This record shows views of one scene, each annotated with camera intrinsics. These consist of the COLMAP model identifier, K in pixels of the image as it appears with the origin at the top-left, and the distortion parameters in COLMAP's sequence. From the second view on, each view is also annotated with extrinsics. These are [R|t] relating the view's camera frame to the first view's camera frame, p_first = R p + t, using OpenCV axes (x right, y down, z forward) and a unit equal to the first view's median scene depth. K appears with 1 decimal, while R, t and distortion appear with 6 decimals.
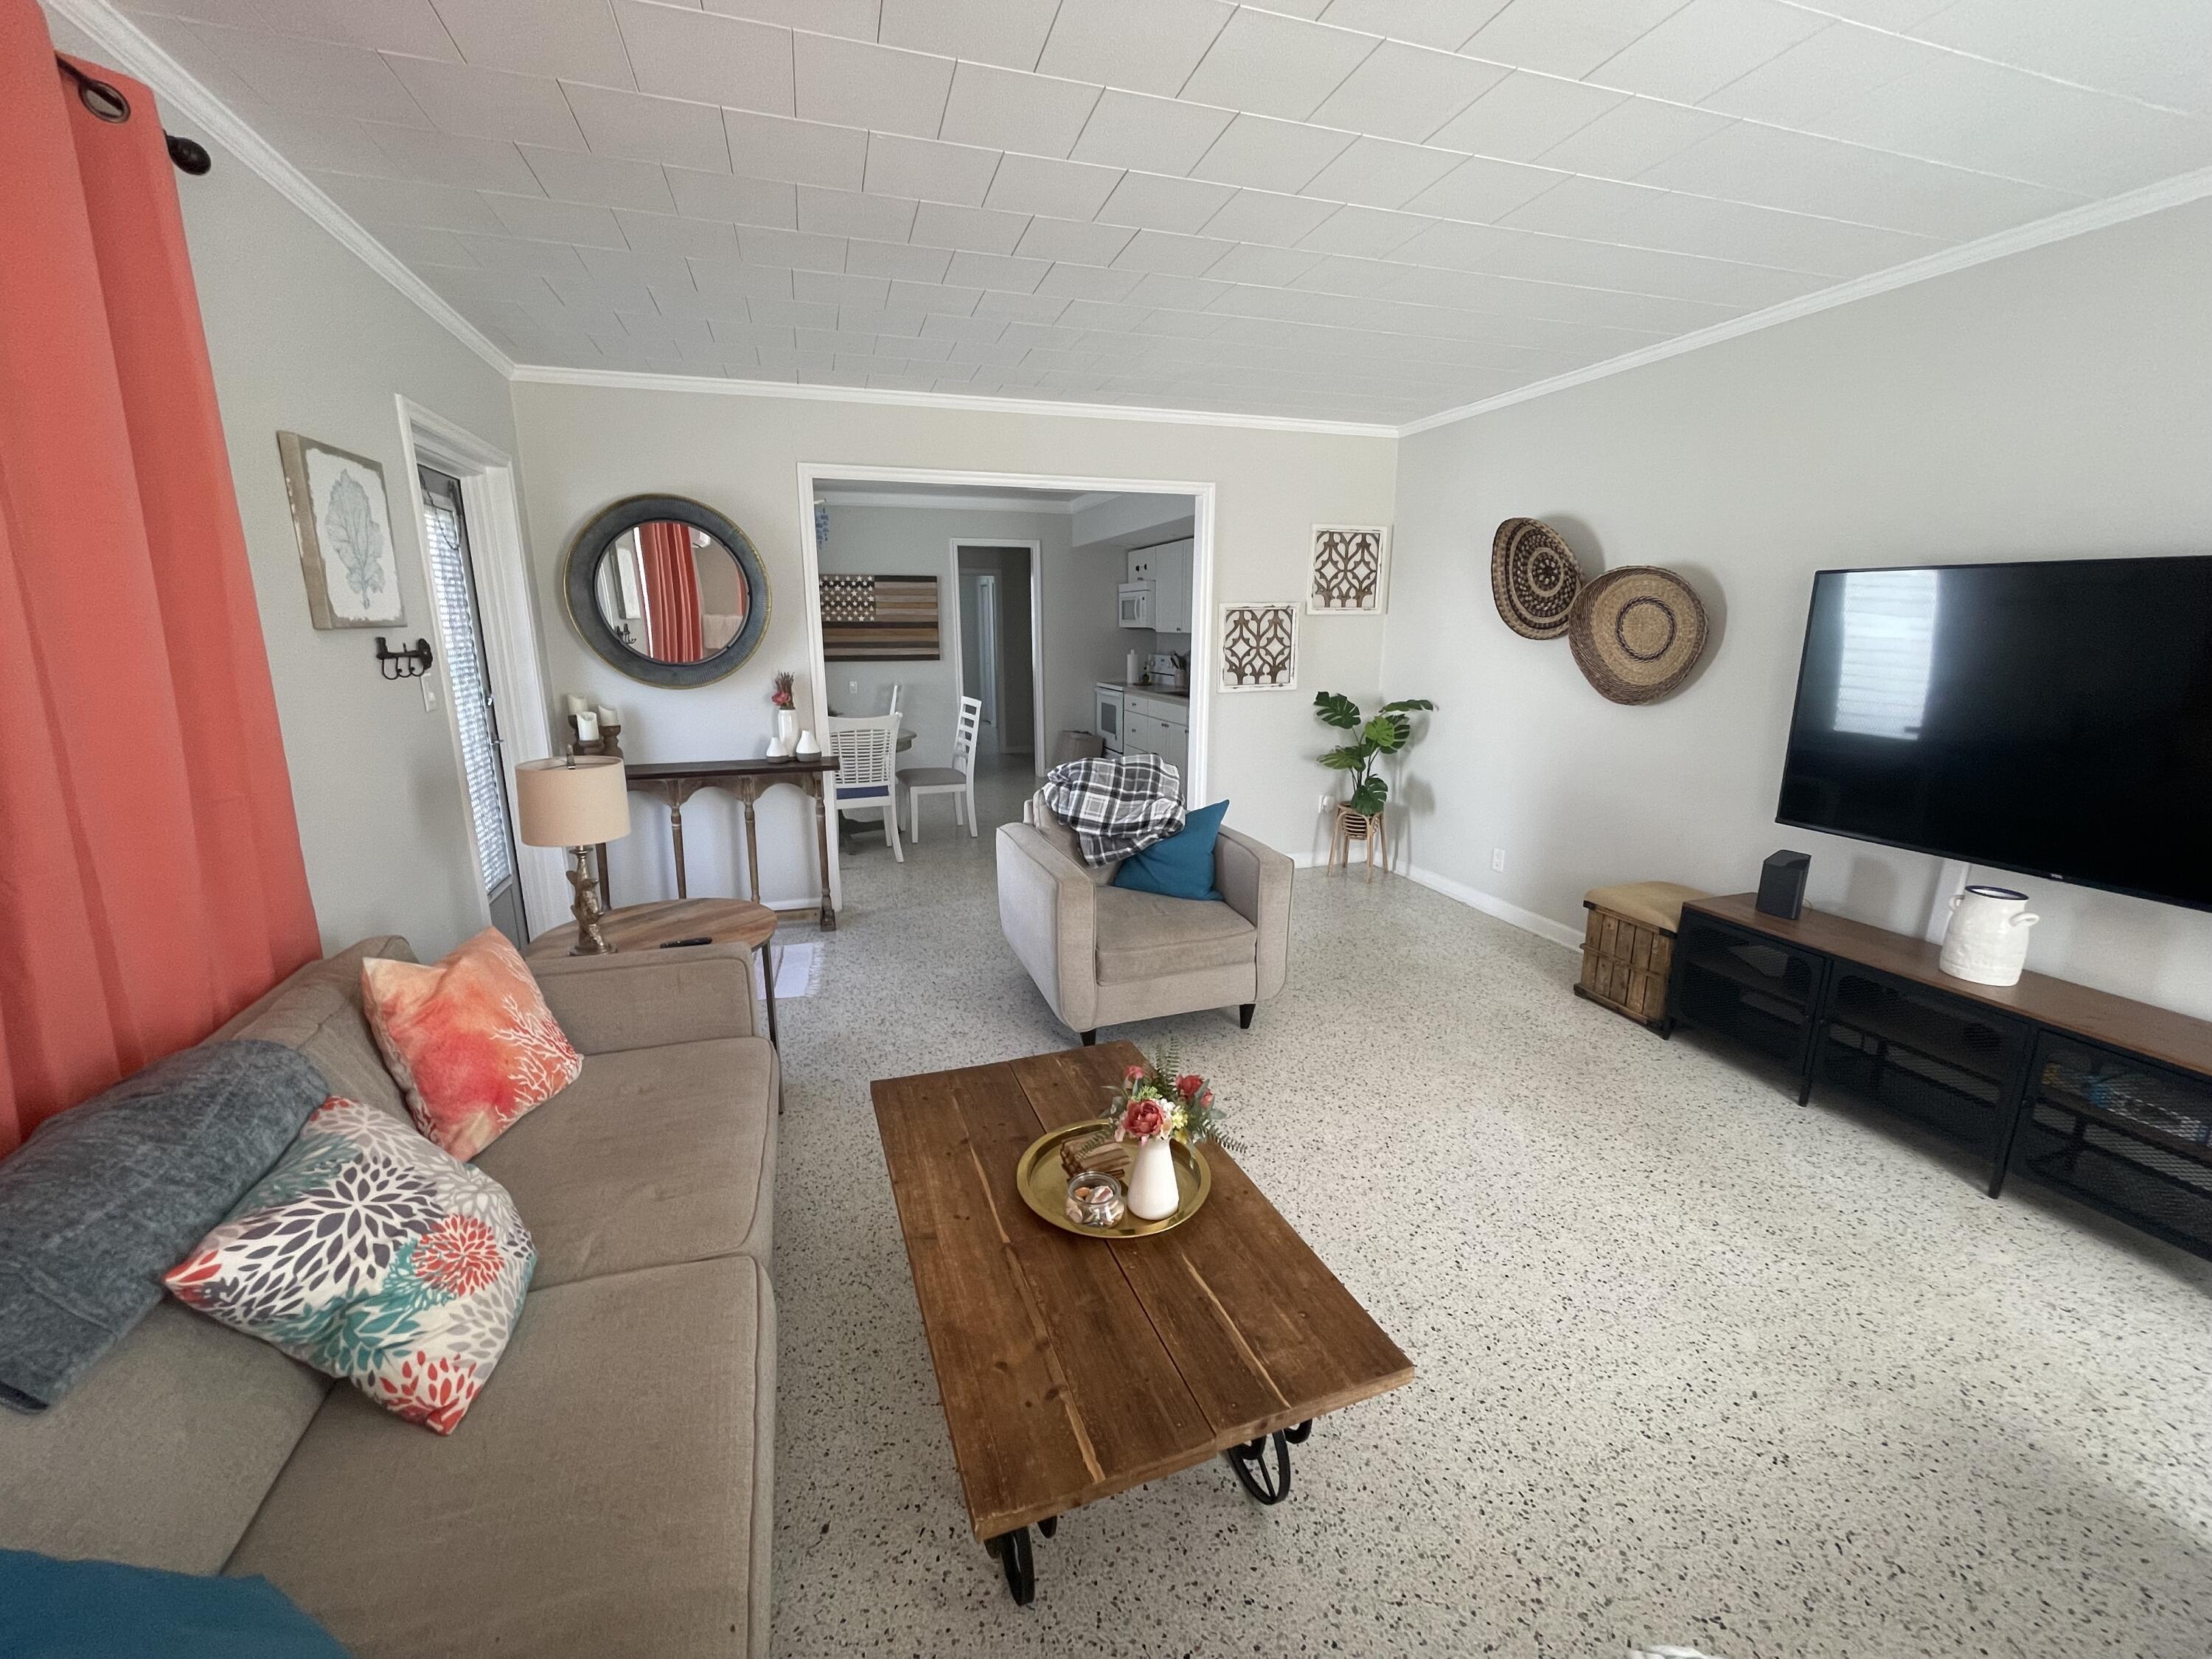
lens RADIAL K [[885.1, 0, 1109.2], [0, 885.1, 824.9], [0, 0, 1]] dist [-0.000714, -0.000347]
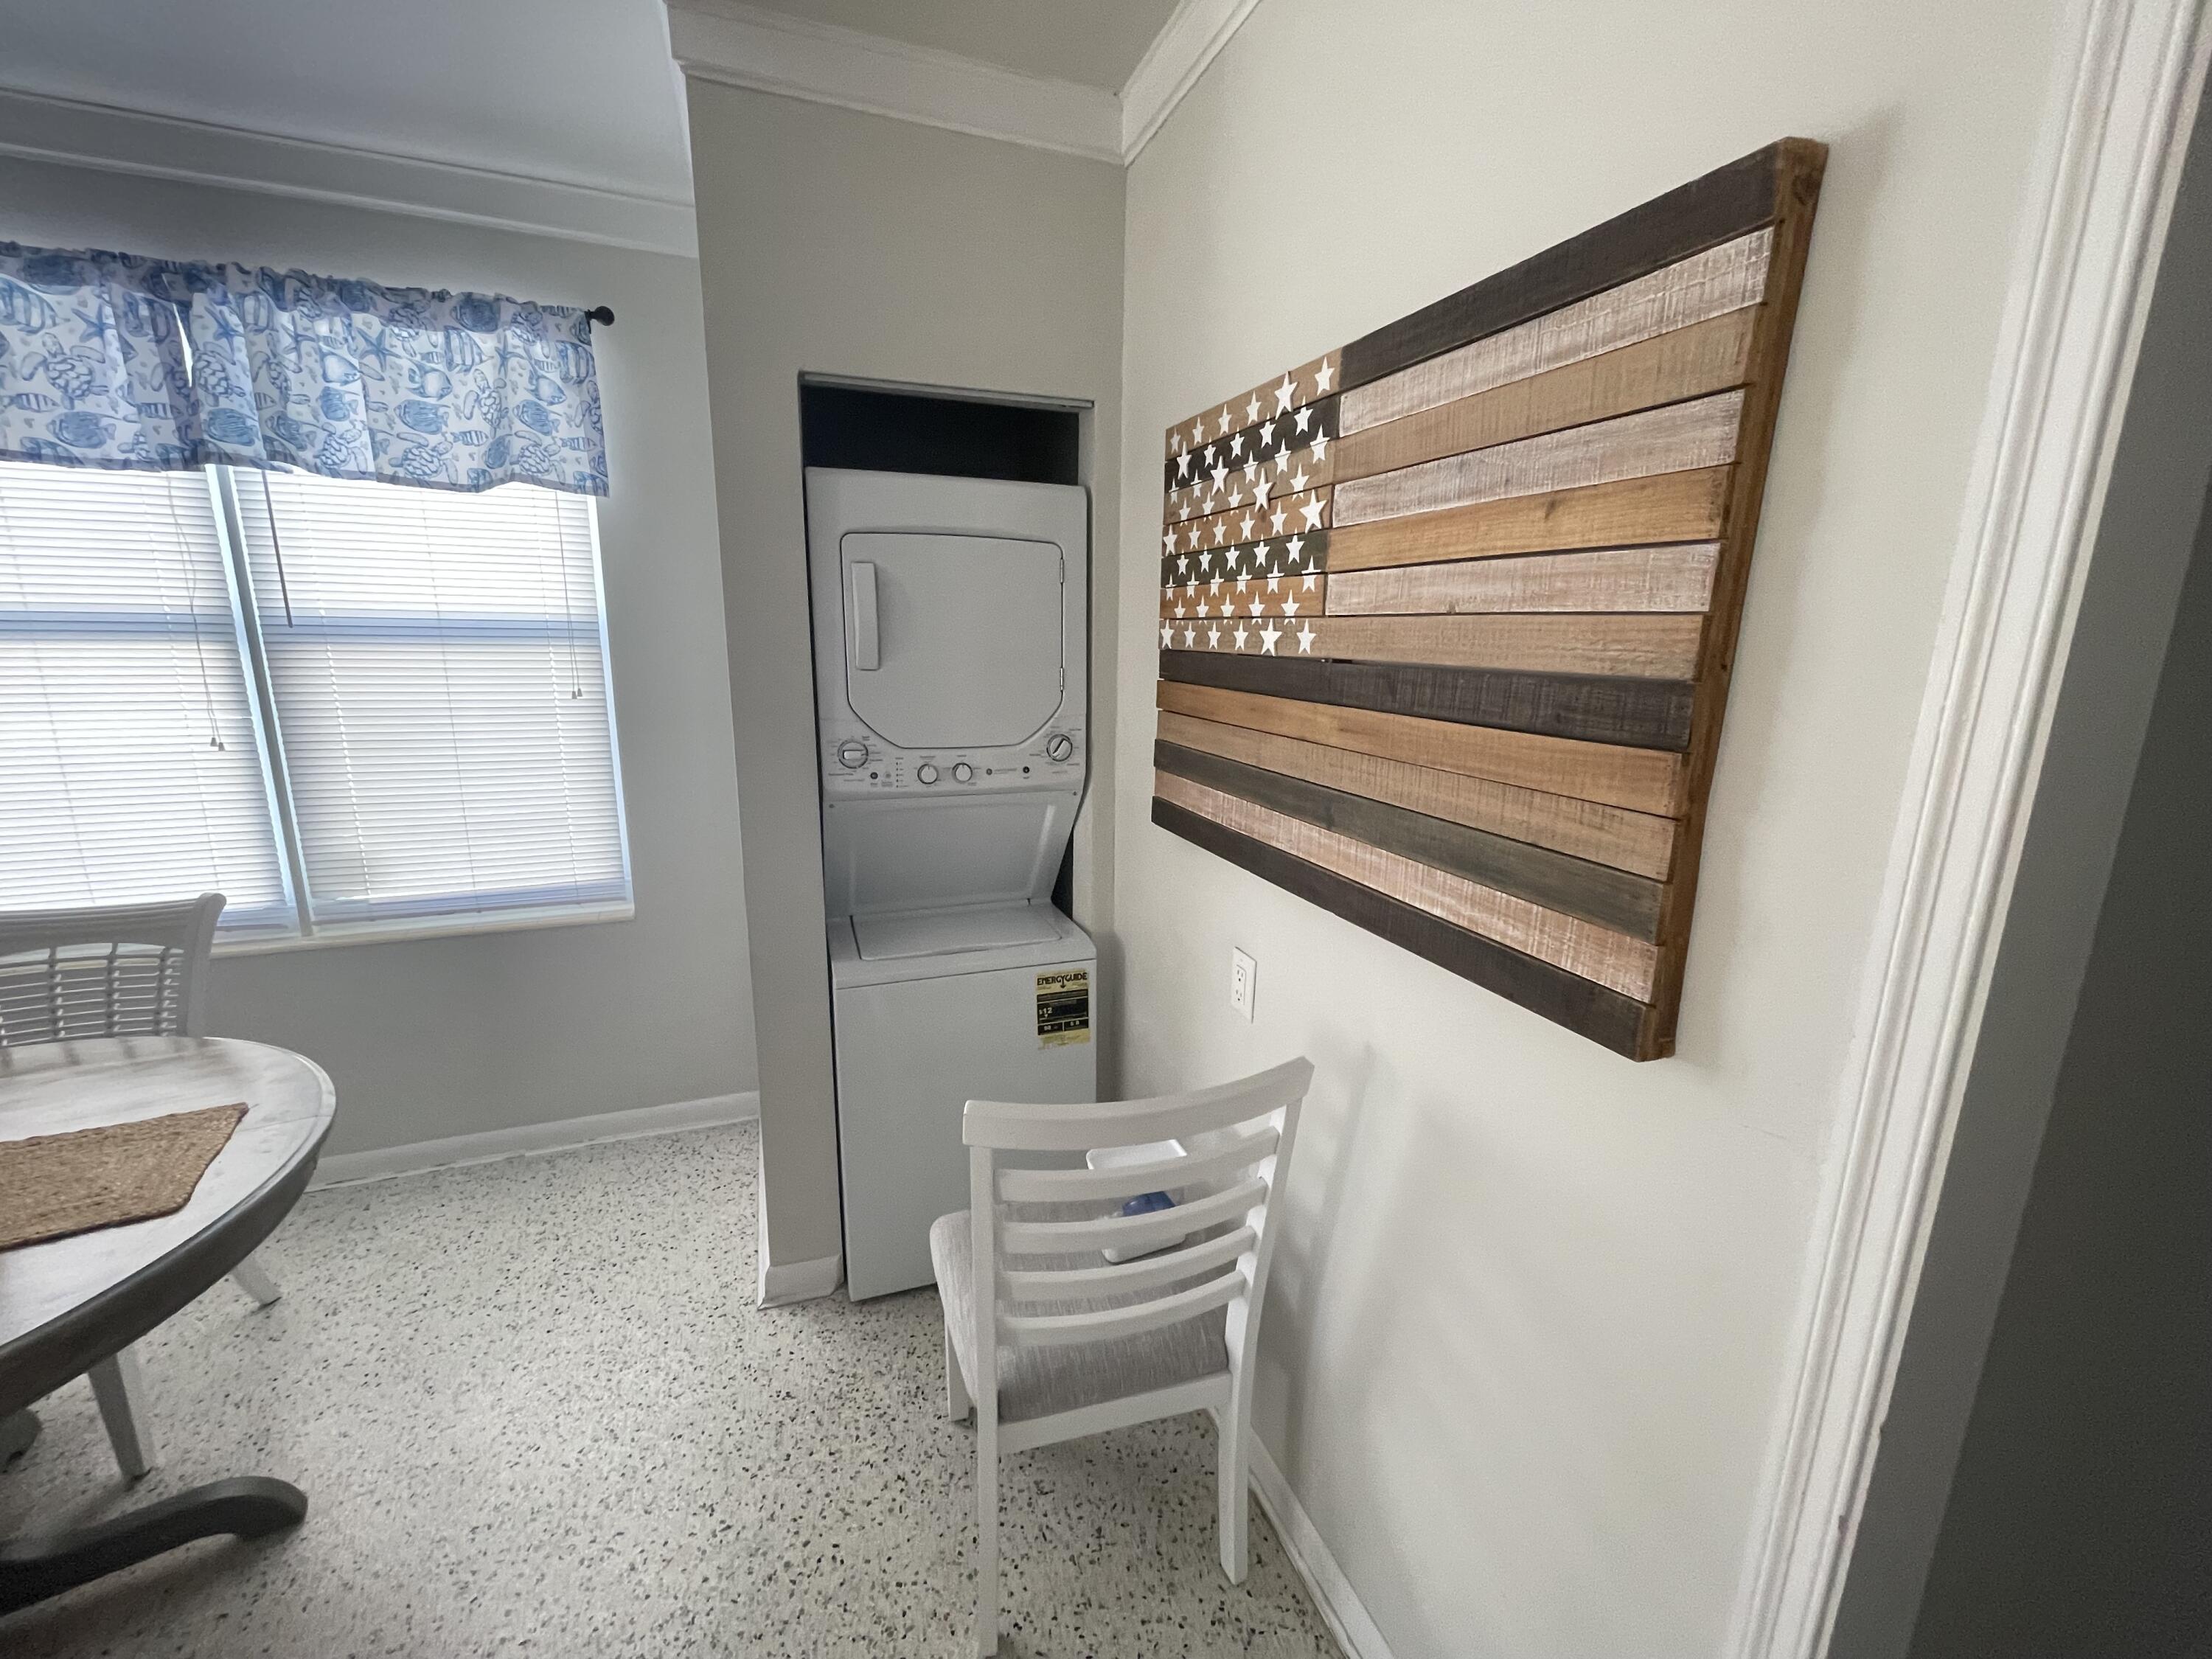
lens RADIAL K [[899.5, 0, 1106.0], [0, 899.5, 829.5], [0, 0, 1]] dist [-0.002345, -0.000371]
pose [[0.035014, 0.216401, -0.975676, -0.103012], [-0.240486, 0.949413, 0.201945, -0.226873], [0.970021, 0.227566, 0.085284, 0.968174]]
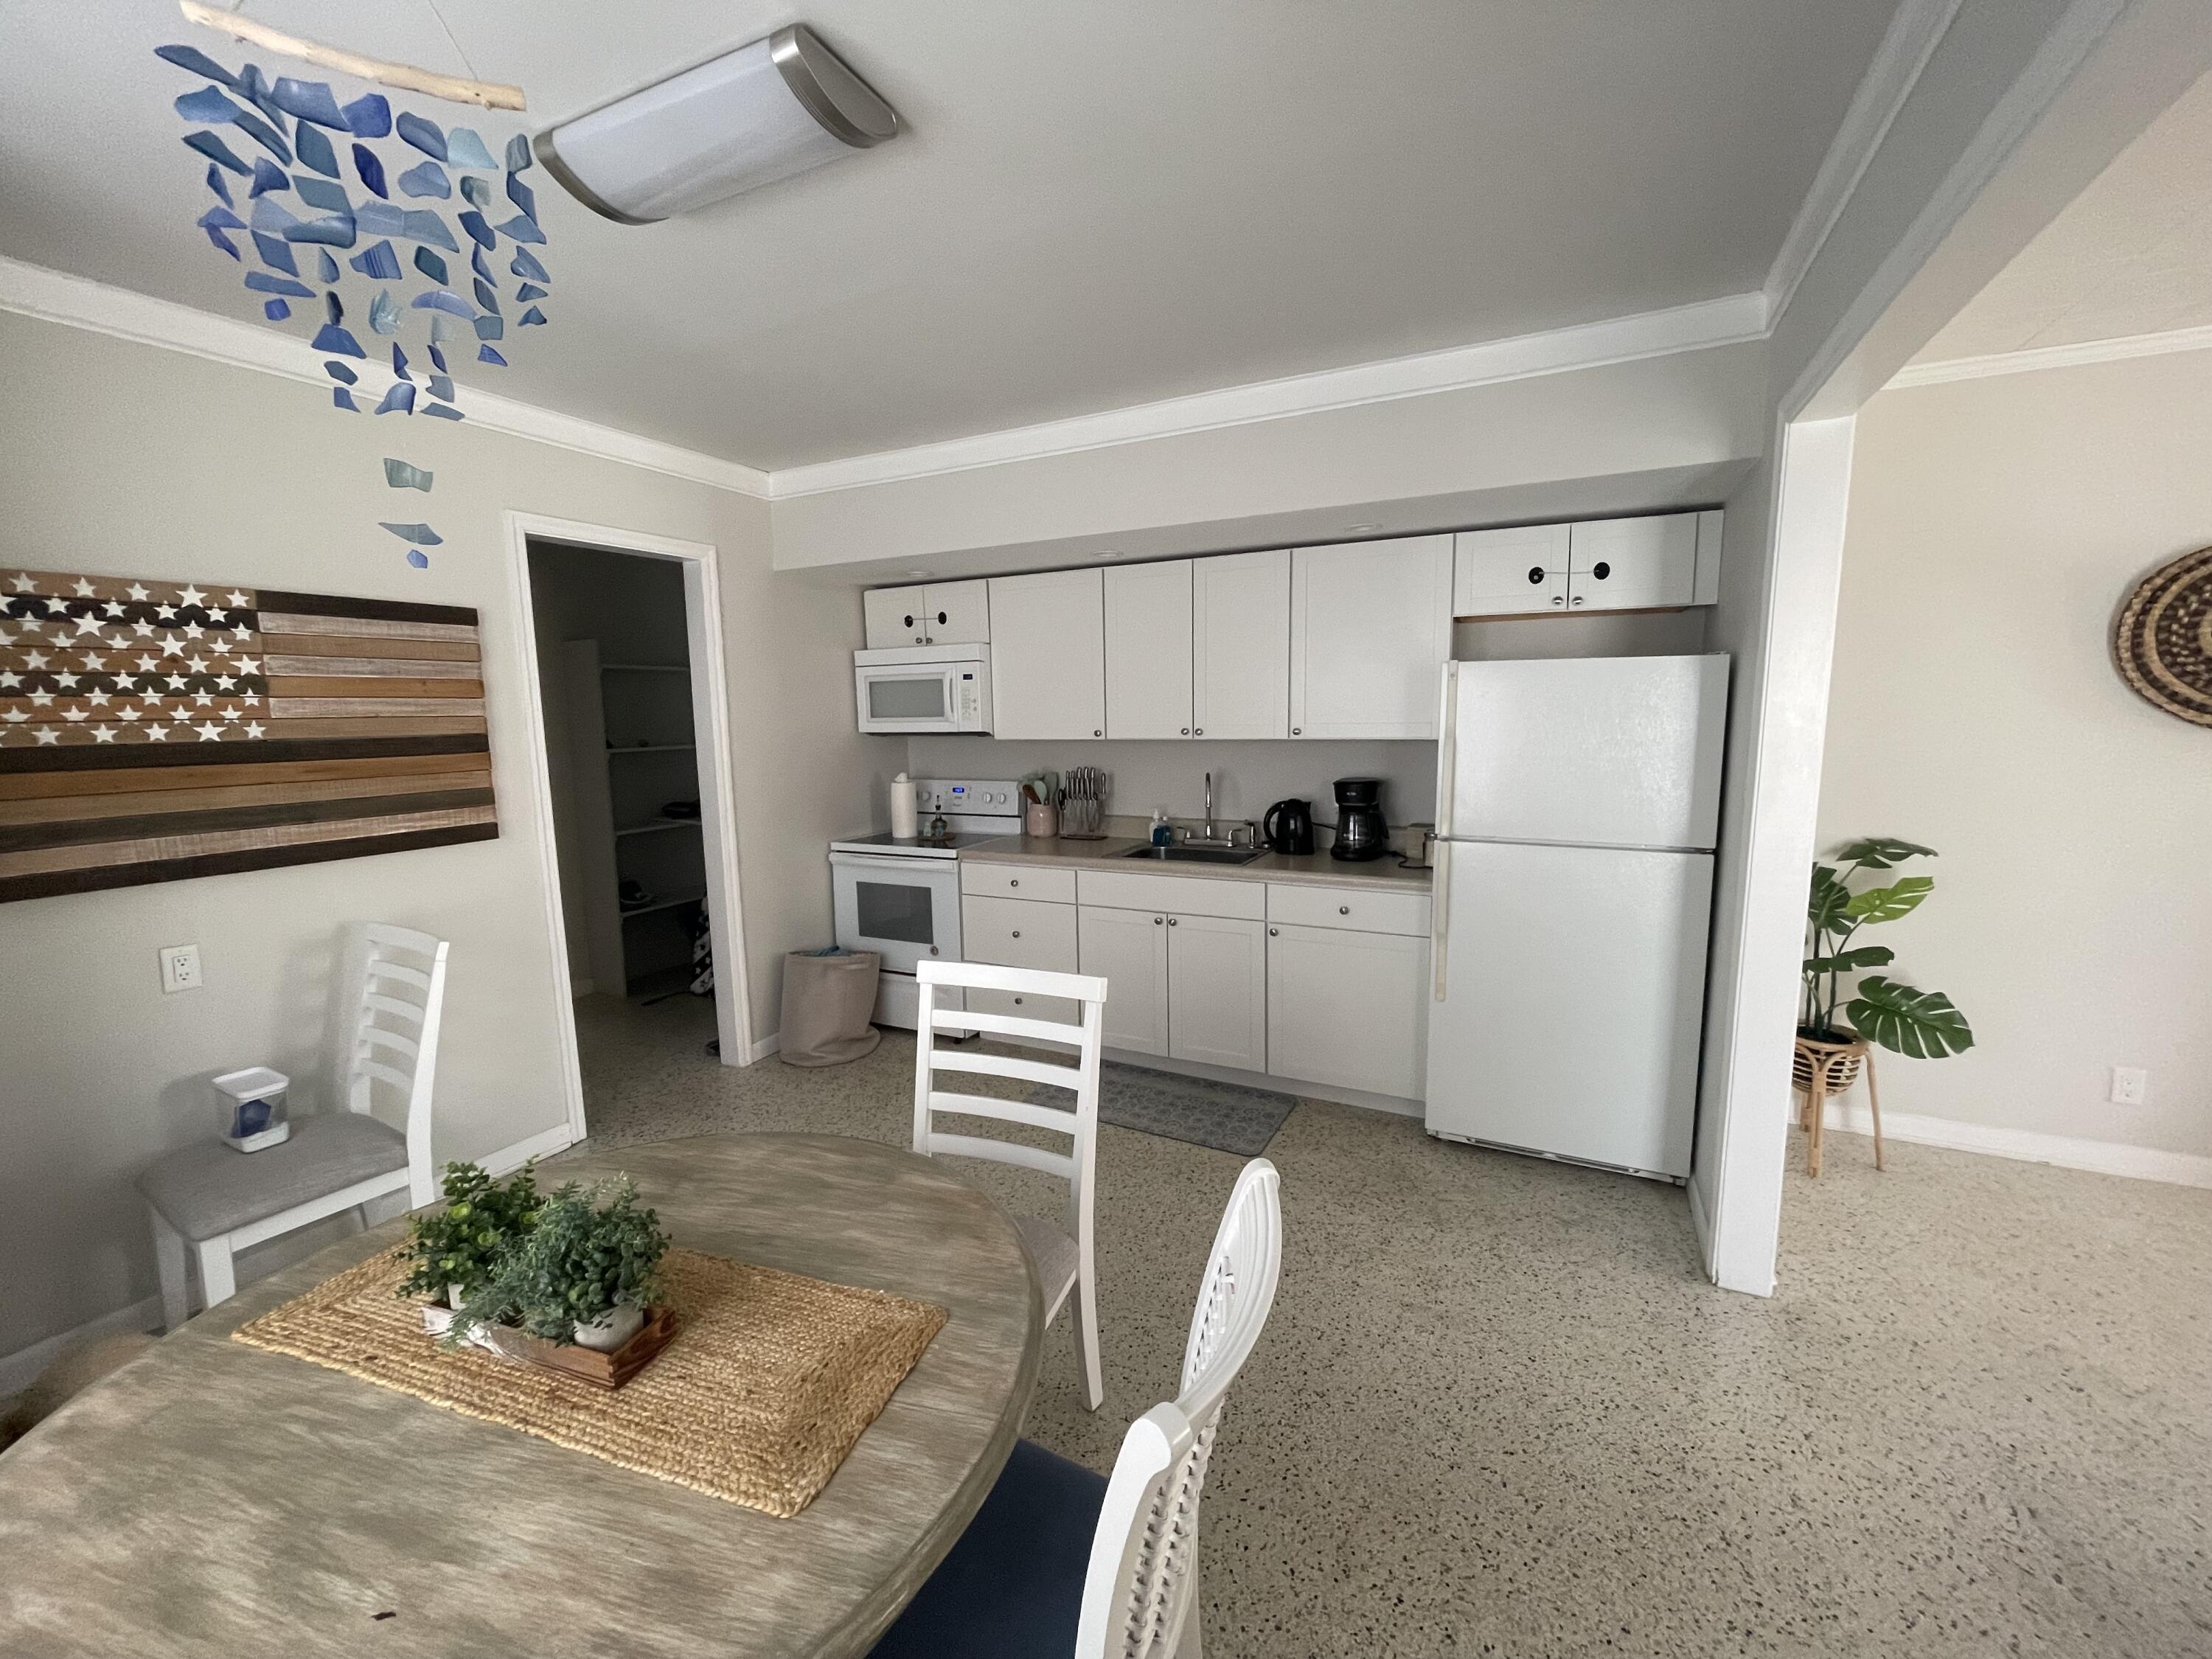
lens RADIAL K [[885.1, 0, 1109.2], [0, 885.1, 824.9], [0, 0, 1]] dist [-0.000714, -0.000347]
pose [[0.713886, -0.103570, 0.692561, -0.274875], [0.174066, 0.984206, -0.032240, -0.142399], [-0.678284, 0.143567, 0.720639, 0.594911]]
